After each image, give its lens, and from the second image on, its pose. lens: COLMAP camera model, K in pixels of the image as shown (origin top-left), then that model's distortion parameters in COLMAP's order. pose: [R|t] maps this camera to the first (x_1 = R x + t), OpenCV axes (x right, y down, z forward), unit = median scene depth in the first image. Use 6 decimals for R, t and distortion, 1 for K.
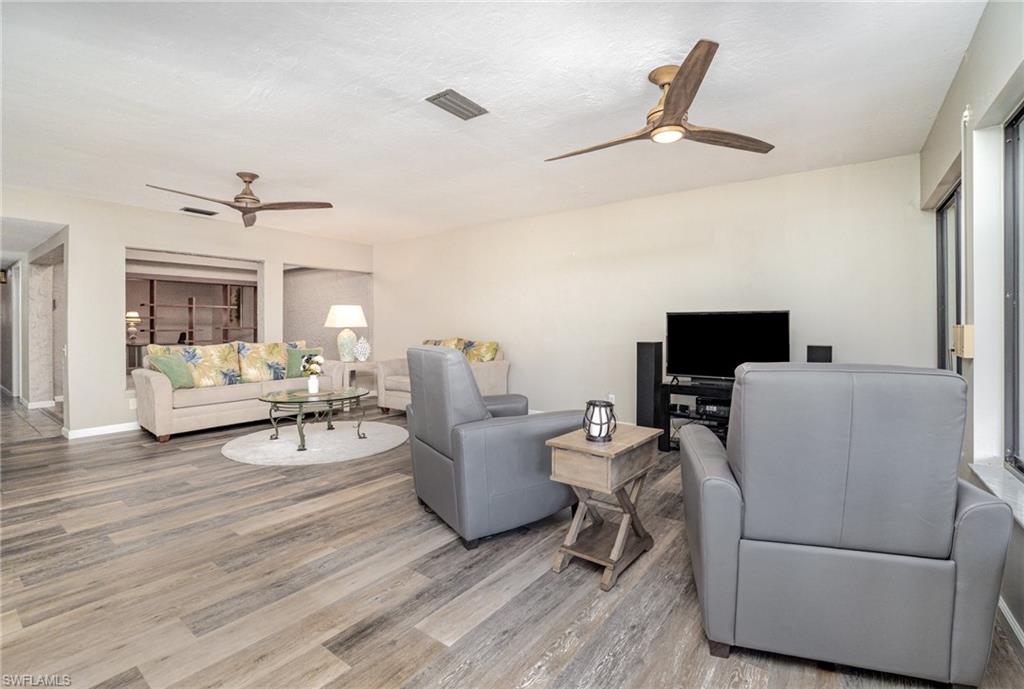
lens RADIAL K [[465.6, 0, 497.6], [0, 465.6, 331.6], [0, 0, 1]] dist [-0.054739, 0.018470]
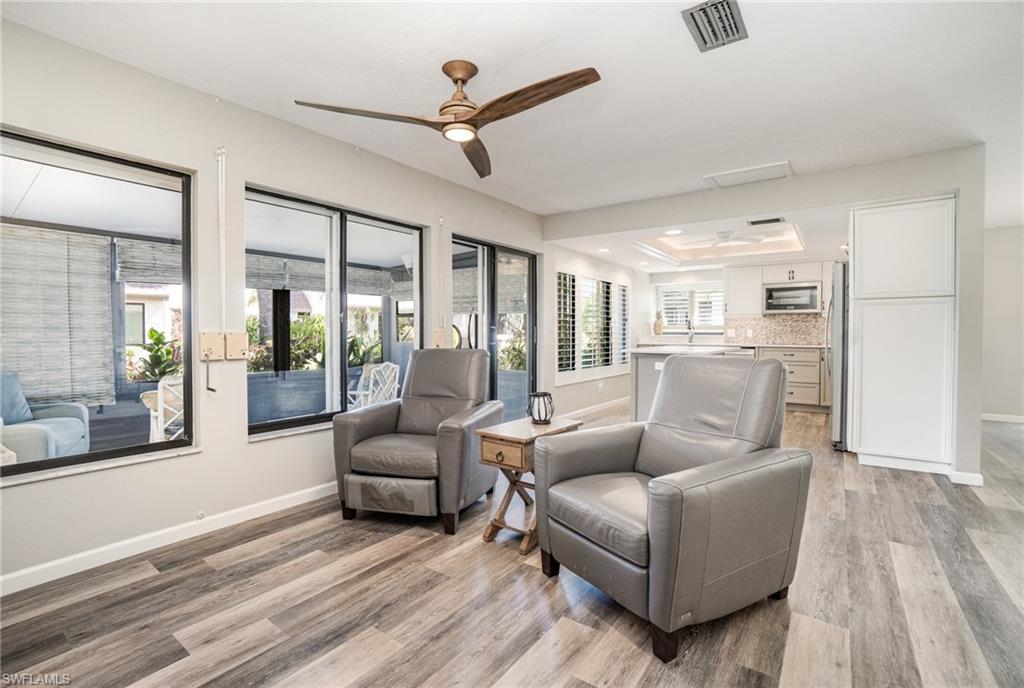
lens RADIAL K [[465.6, 0, 497.6], [0, 465.6, 331.1], [0, 0, 1]] dist [-0.054739, 0.018470]
pose [[-0.999906, 0.001349, -0.013612, 0.169483], [0.001255, 0.999975, 0.006890, -0.012999], [0.013621, 0.006872, -0.999884, 1.087520]]
